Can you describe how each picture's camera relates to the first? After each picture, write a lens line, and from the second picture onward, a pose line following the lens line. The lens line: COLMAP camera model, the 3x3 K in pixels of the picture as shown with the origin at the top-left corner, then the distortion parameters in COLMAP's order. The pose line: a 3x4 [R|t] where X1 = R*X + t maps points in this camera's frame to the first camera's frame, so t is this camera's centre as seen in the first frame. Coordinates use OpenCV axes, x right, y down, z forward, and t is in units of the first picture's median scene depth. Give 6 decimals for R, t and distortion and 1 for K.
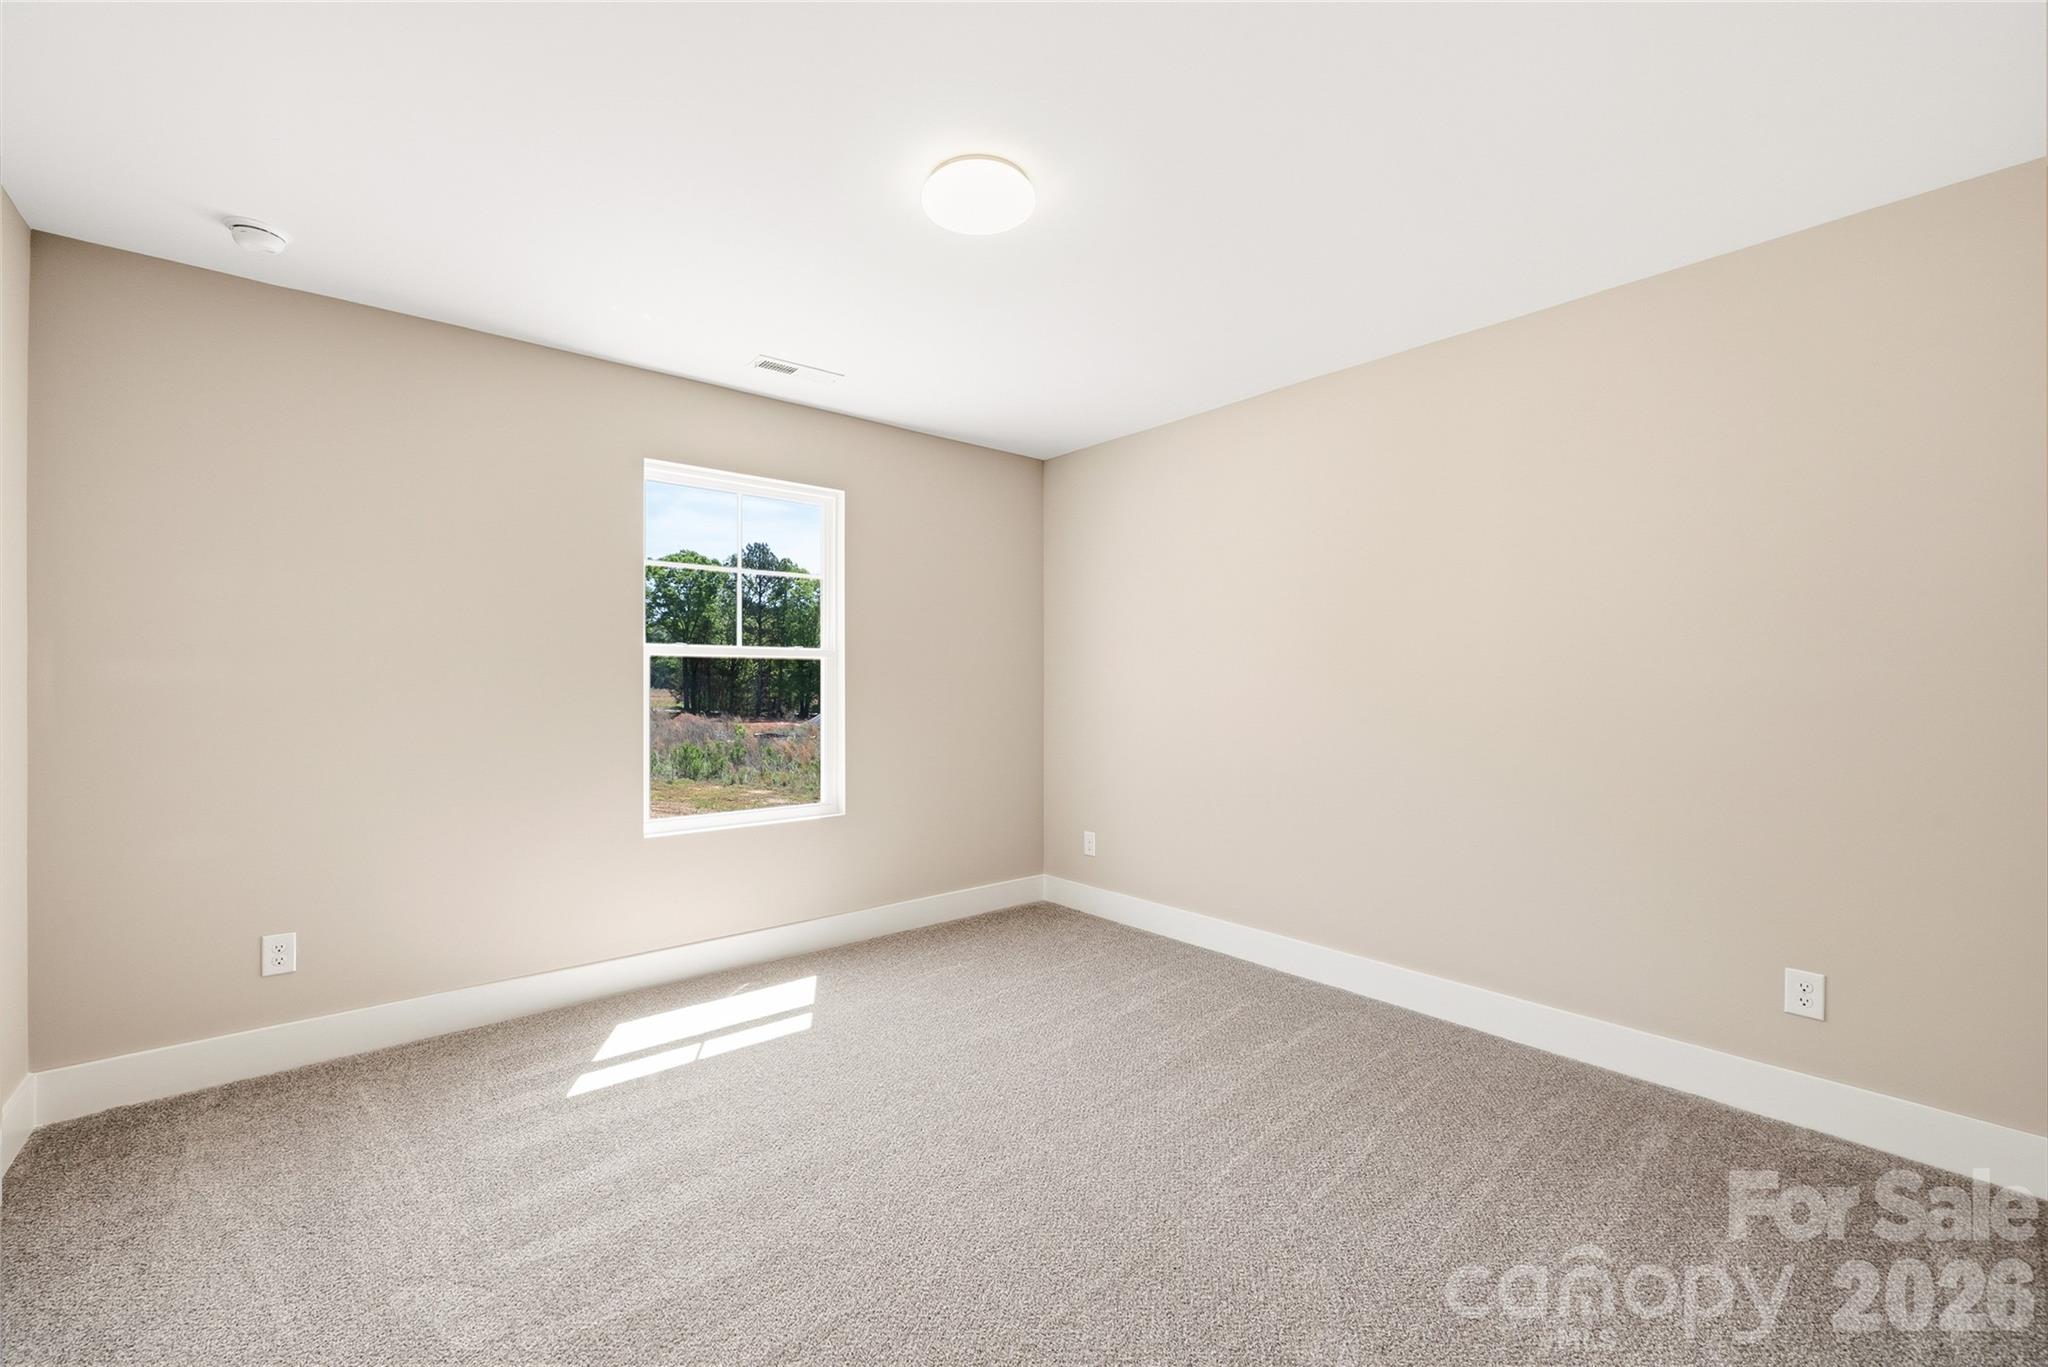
lens RADIAL K [[852.1, 0, 1025.7], [0, 852.1, 690.1], [0, 0, 1]] dist [-0.002796, -0.000141]
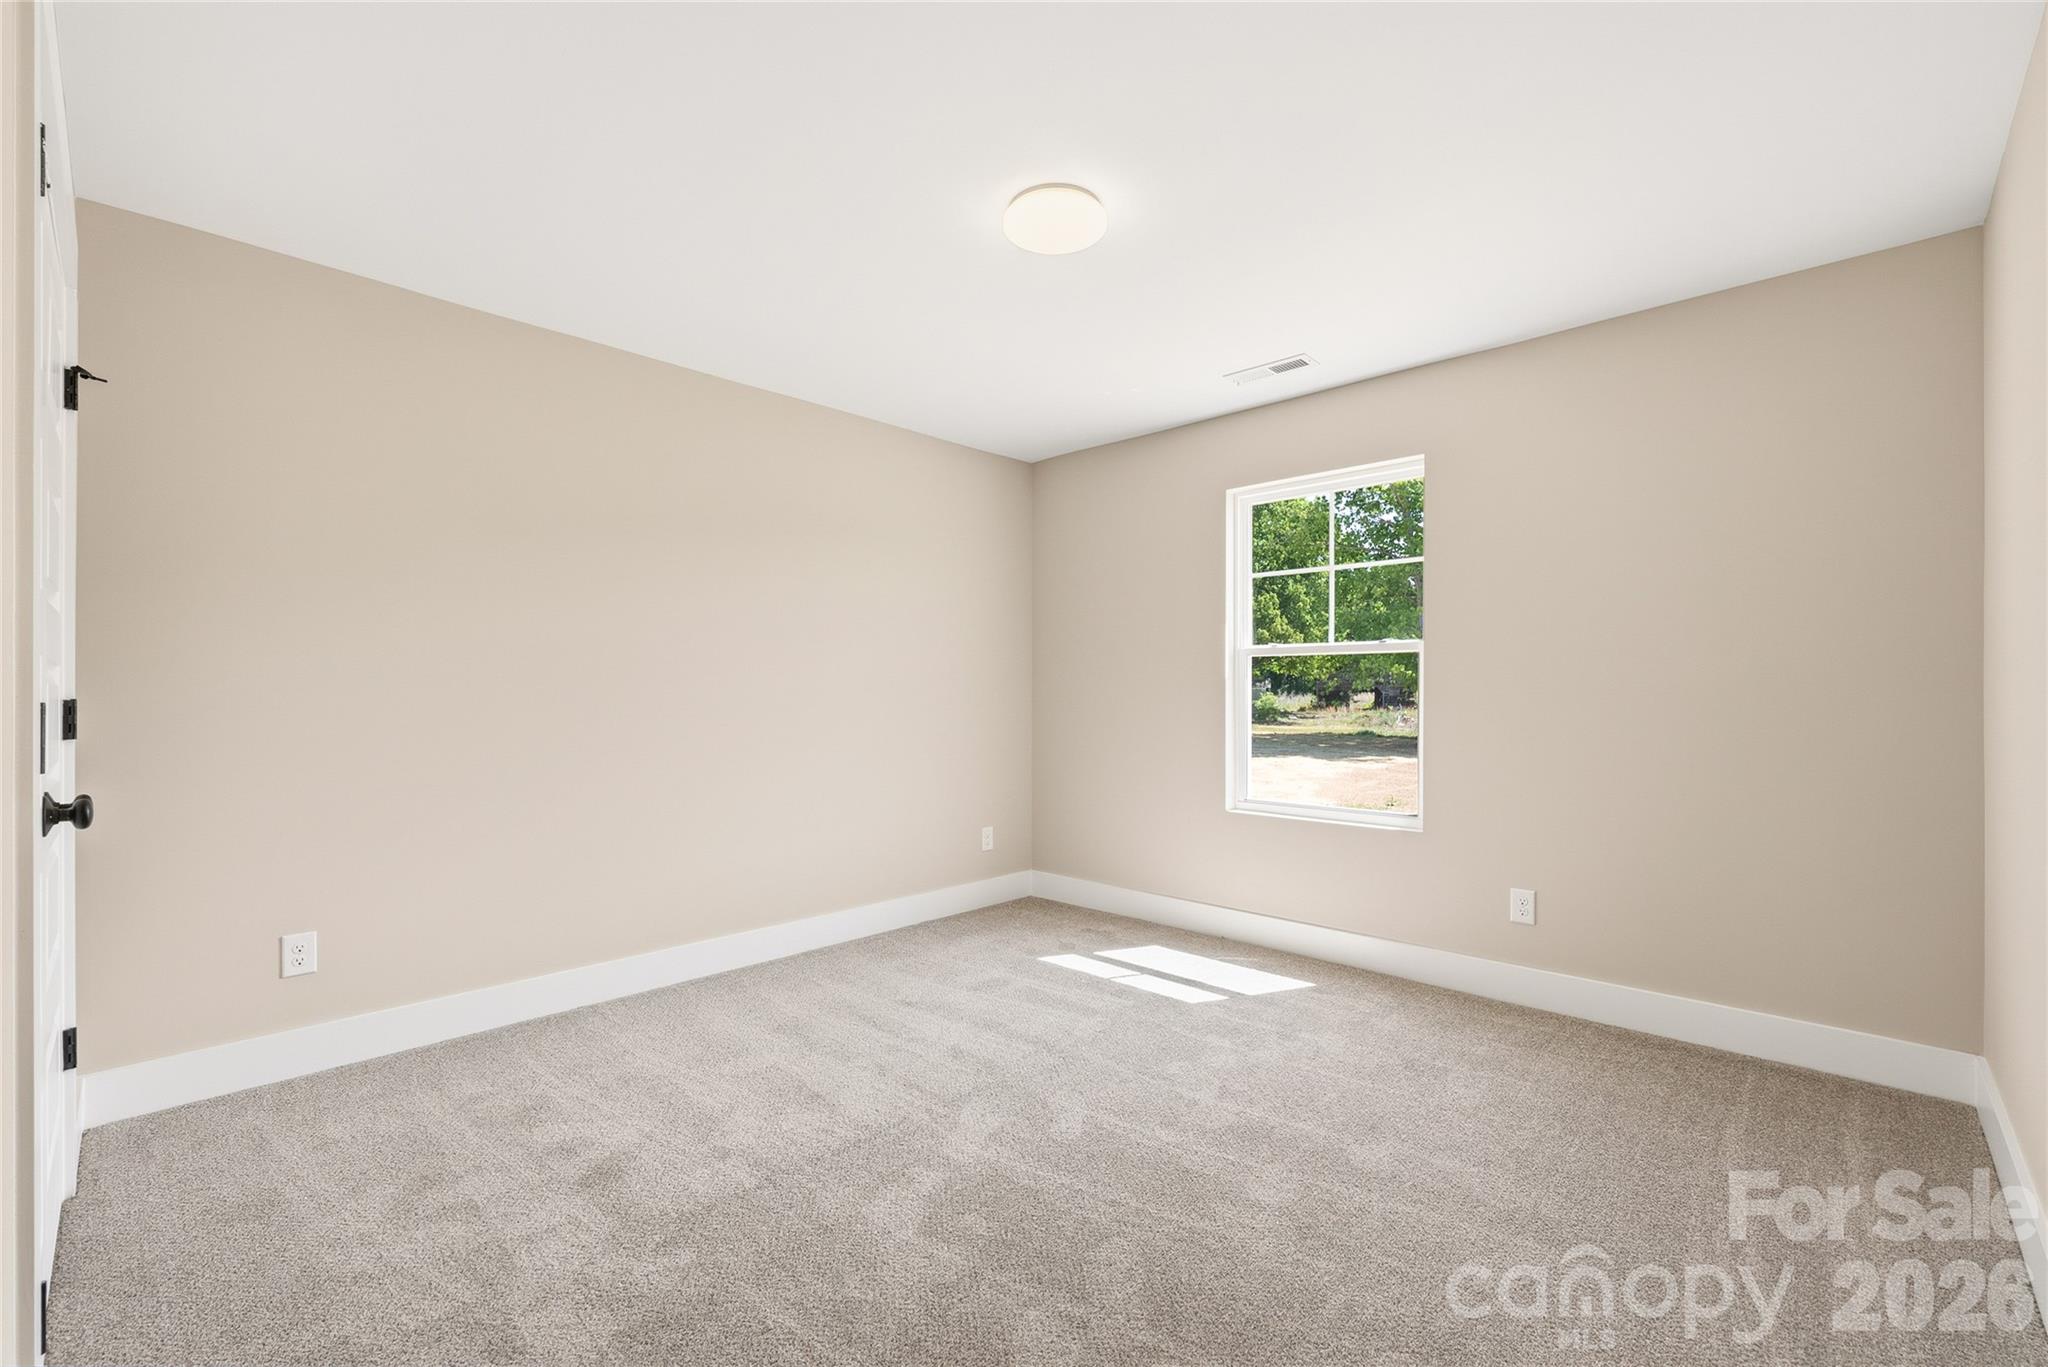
lens RADIAL K [[852.1, 0, 1025.7], [0, 852.1, 690.1], [0, 0, 1]] dist [-0.002796, -0.000141]
pose [[0.105155, 0.015254, -0.994339, 0.705456], [0.015350, 0.999738, 0.016960, -0.019949], [0.994337, -0.017047, 0.104894, 0.602216]]
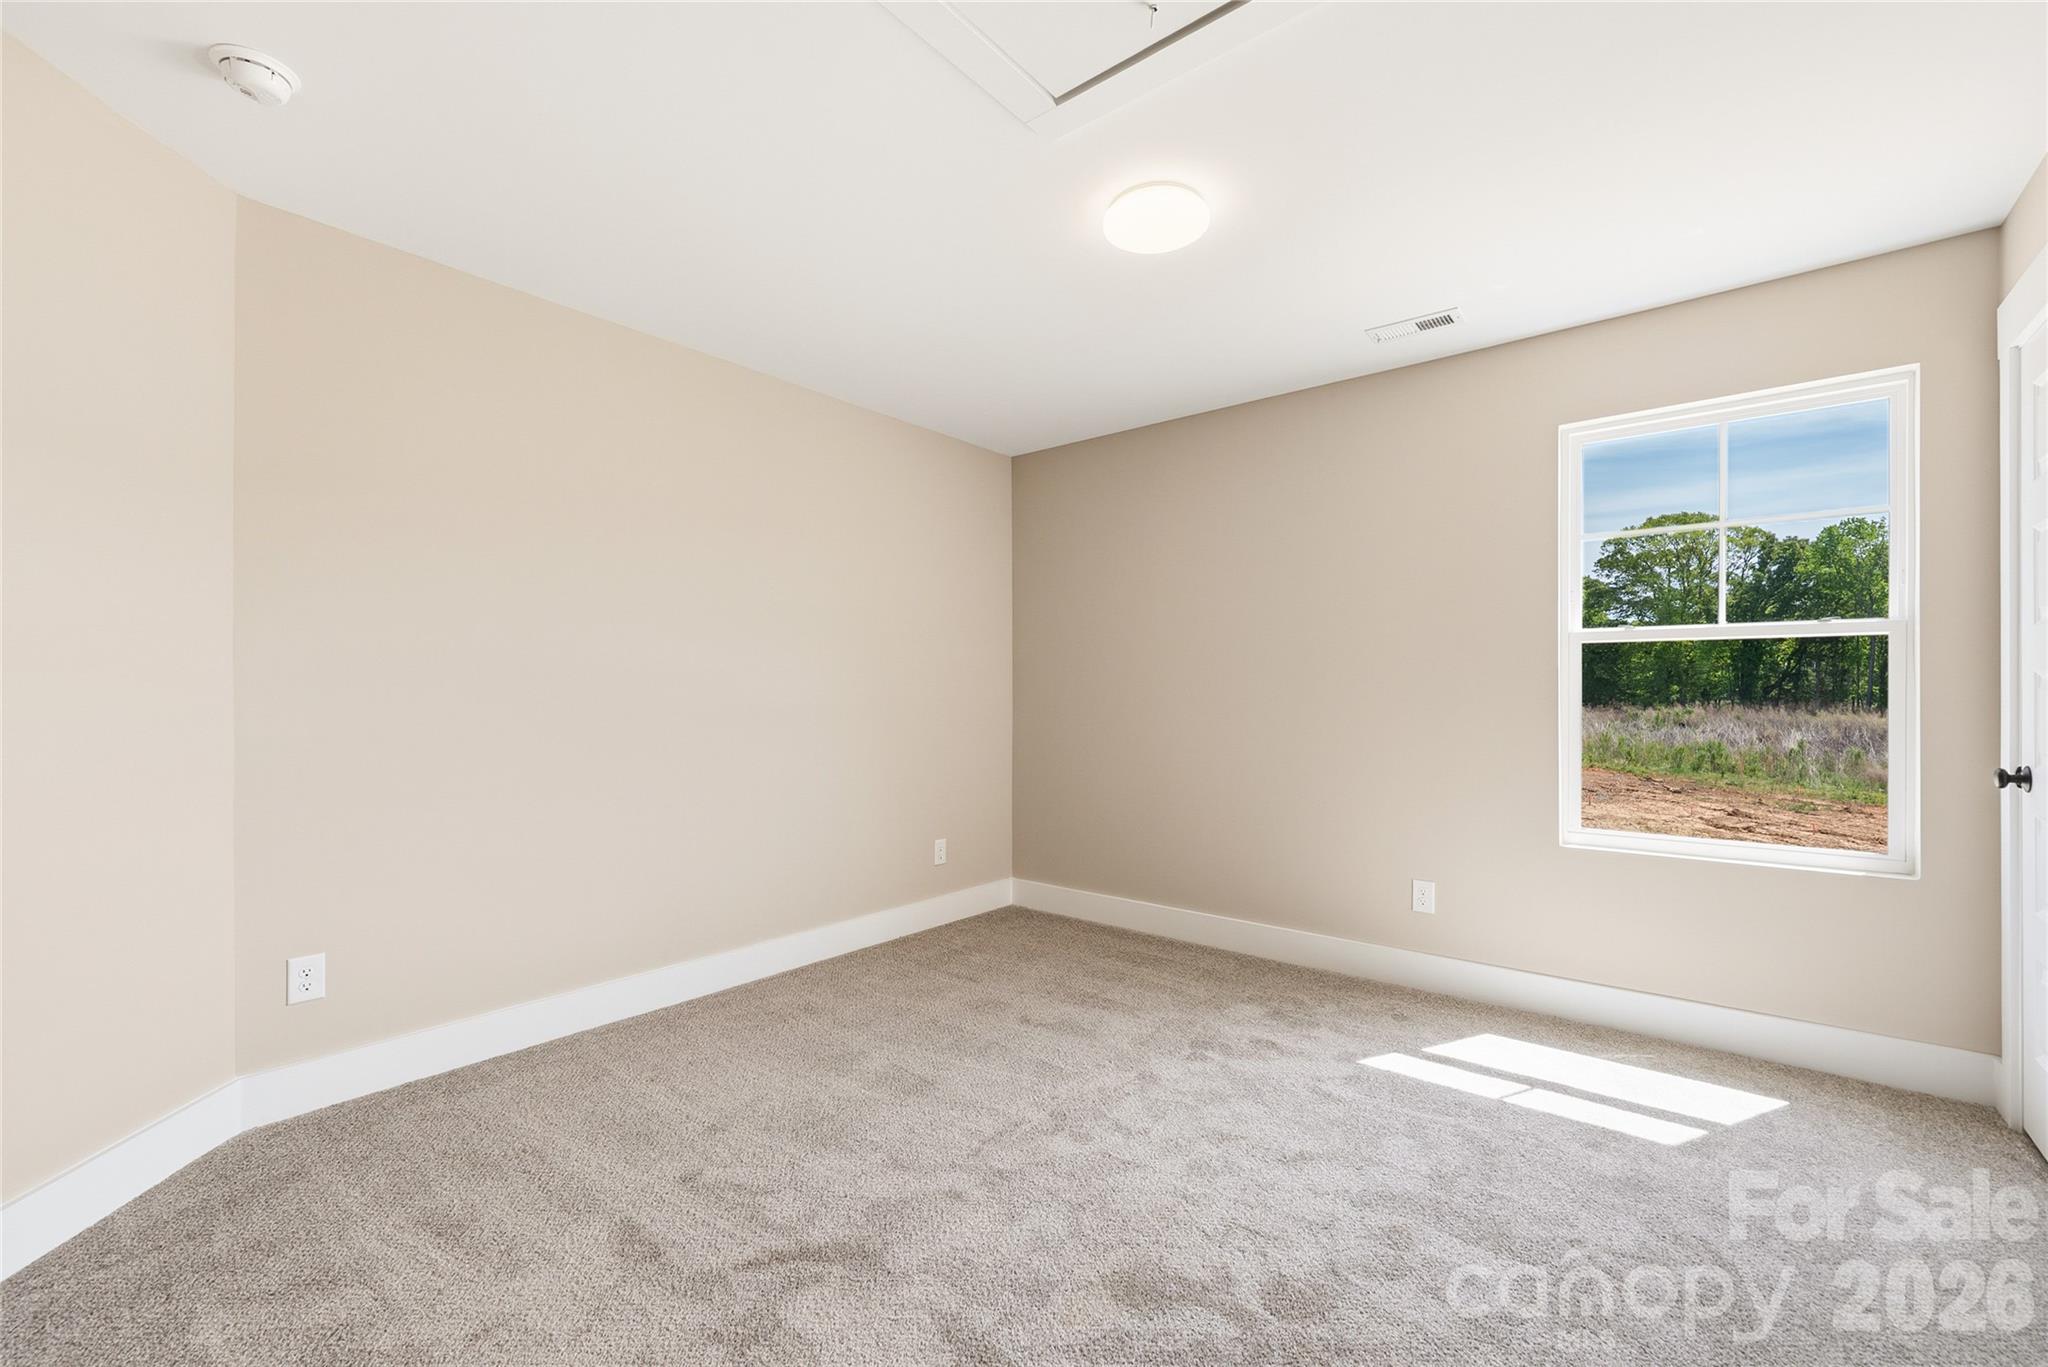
lens RADIAL K [[838.0, 0, 1024.0], [0, 838.0, 683.5], [0, 0, 1]] dist [0.018695, 0.000038]
pose [[0.201576, -0.002554, -0.979470, 0.312131], [0.007382, 0.999972, -0.001088, -0.003046], [0.979445, -0.007011, 0.201589, 0.270964]]
